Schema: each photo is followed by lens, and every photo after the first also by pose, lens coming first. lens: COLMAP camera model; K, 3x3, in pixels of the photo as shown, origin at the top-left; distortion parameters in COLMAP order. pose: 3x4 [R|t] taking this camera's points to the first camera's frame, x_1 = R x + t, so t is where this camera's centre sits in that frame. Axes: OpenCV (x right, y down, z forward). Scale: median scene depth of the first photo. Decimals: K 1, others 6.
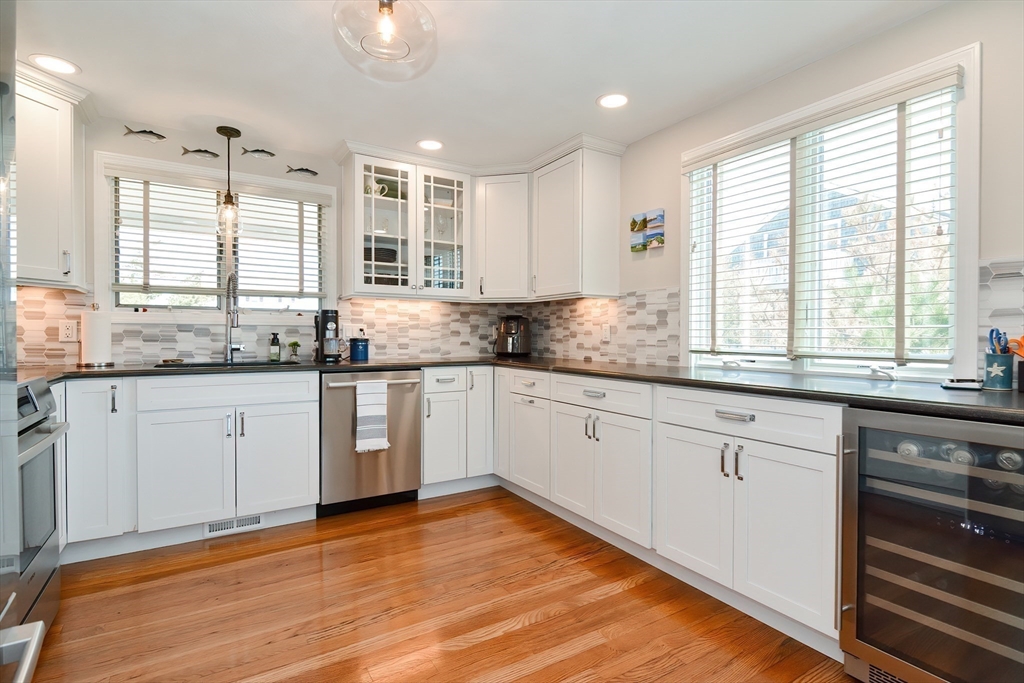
lens RADIAL K [[512.4, 0, 548.4], [0, 512.4, 339.9], [0, 0, 1]] dist [0.025569, -0.021634]
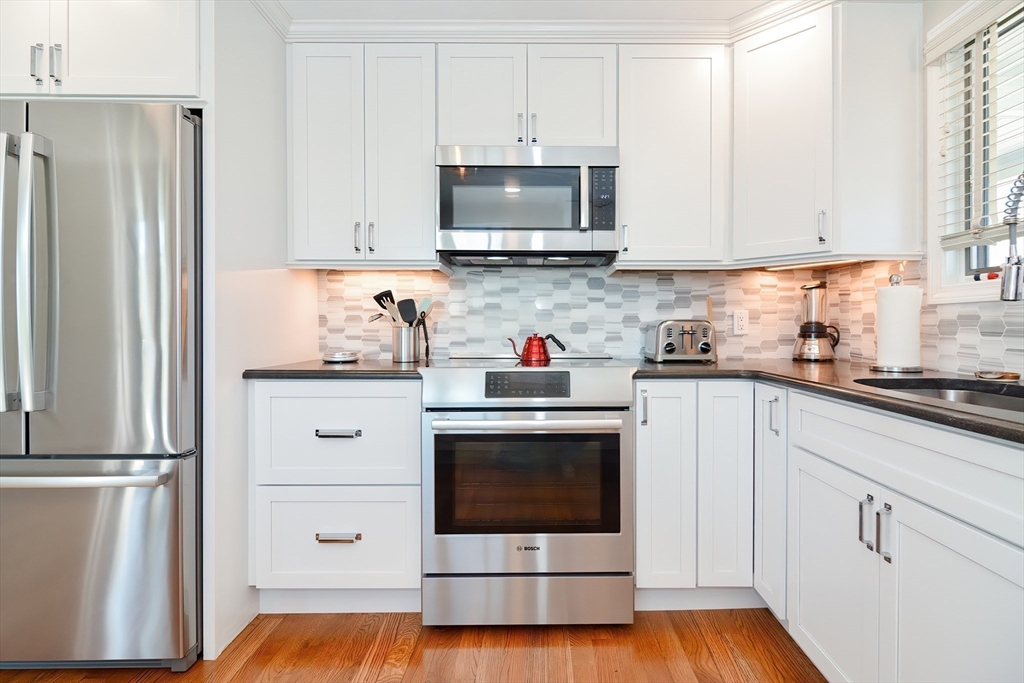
lens RADIAL K [[512.4, 0, 548.4], [0, 512.4, 339.9], [0, 0, 1]] dist [0.025569, -0.021634]
pose [[-0.529926, 0.014621, -0.847918, -0.084638], [-0.017546, 0.999448, 0.028199, 0.000681], [0.847862, 0.029821, -0.529377, 0.842916]]
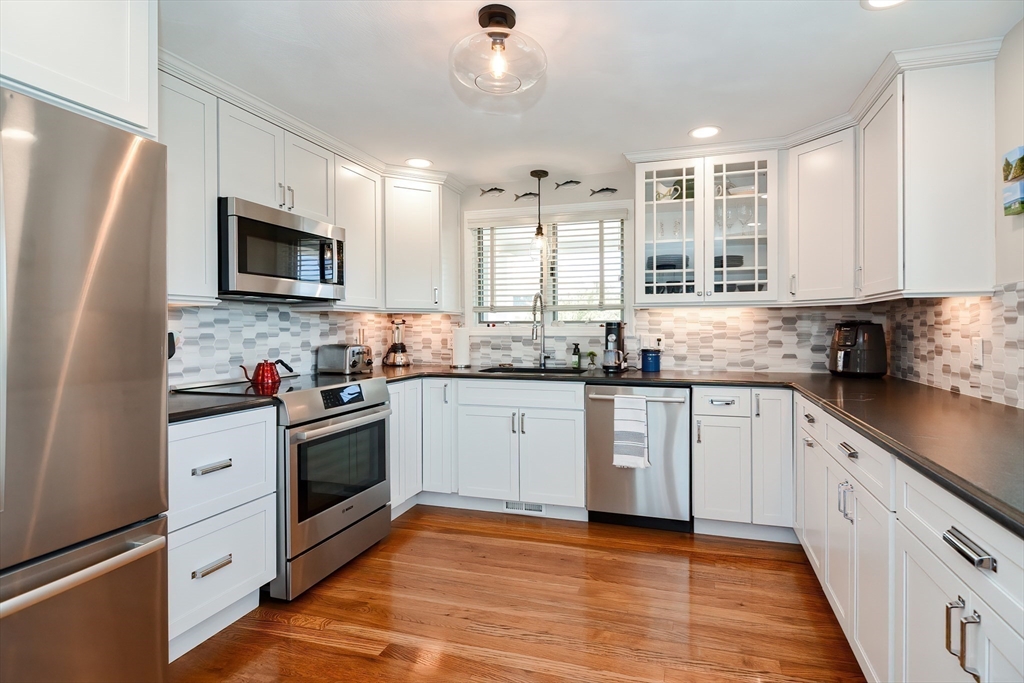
lens RADIAL K [[526.4, 0, 519.5], [0, 526.4, 331.3], [0, 0, 1]] dist [0.001941, -0.009916]
pose [[0.630168, -0.000158, -0.776458, 0.279952], [-0.005345, 0.999975, -0.004542, -0.034883], [0.776440, 0.007013, 0.630152, 0.197738]]
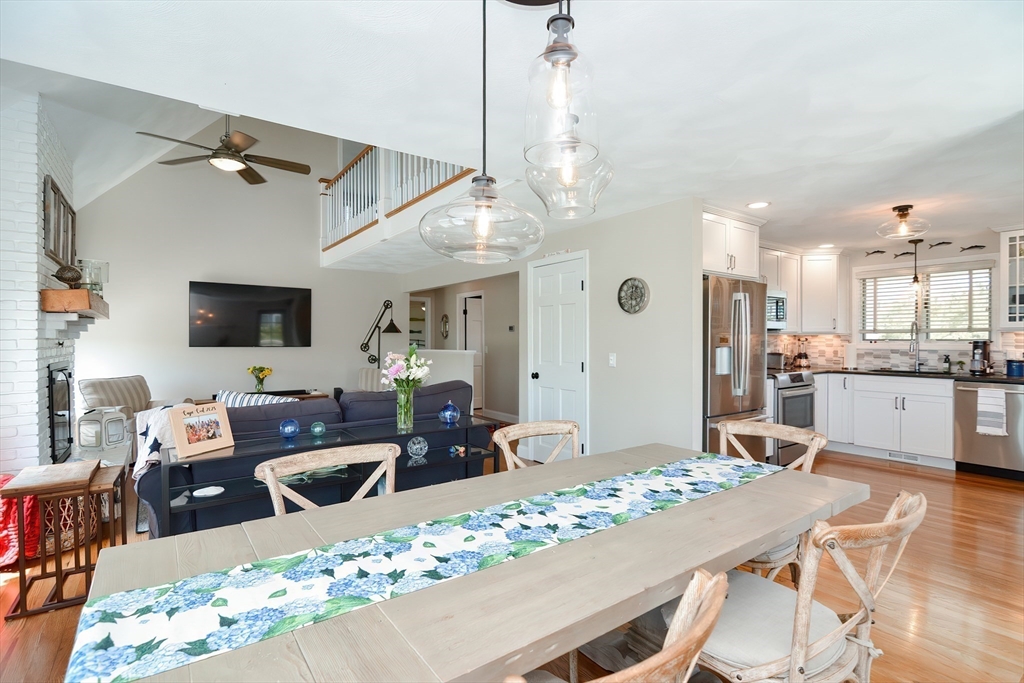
lens RADIAL K [[487.7, 0, 519.1], [0, 487.7, 343.6], [0, 0, 1]] dist [0.000758, -0.009093]
pose [[0.069267, 0.004056, -0.997590, 0.920506], [-0.011735, 0.999926, 0.003251, -0.039378], [0.997529, 0.011482, 0.069310, -0.456061]]
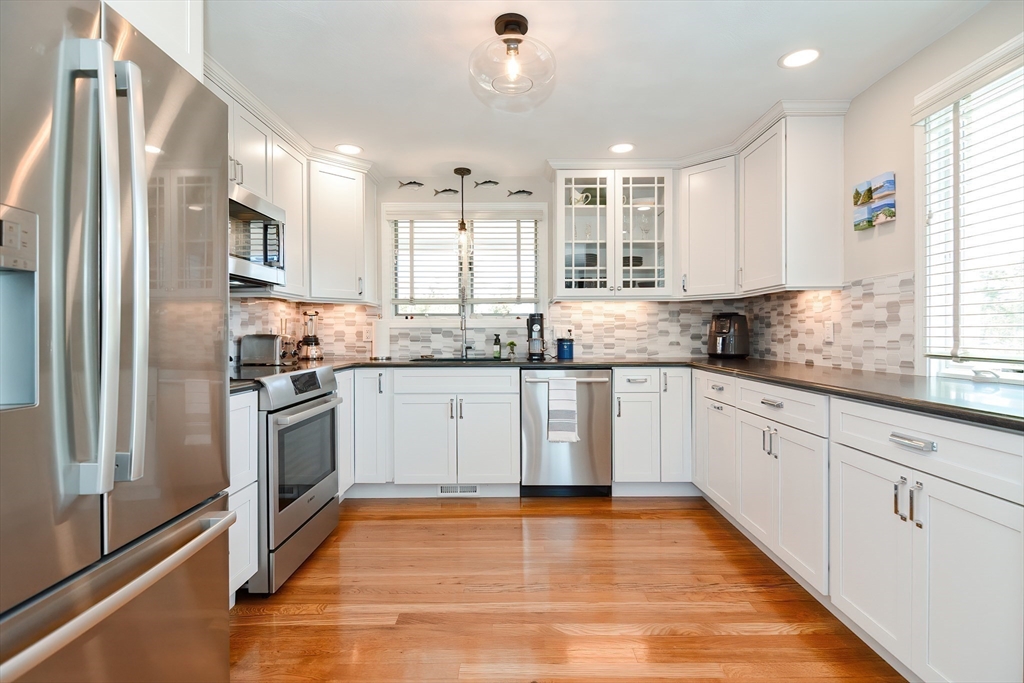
lens RADIAL K [[527.5, 0, 517.7], [0, 527.5, 336.4], [0, 0, 1]] dist [0.002681, -0.000646]
pose [[0.835471, -0.003348, -0.549525, 0.177320], [0.000786, 0.999988, -0.004898, -0.002584], [0.549534, 0.003660, 0.835463, 0.018356]]
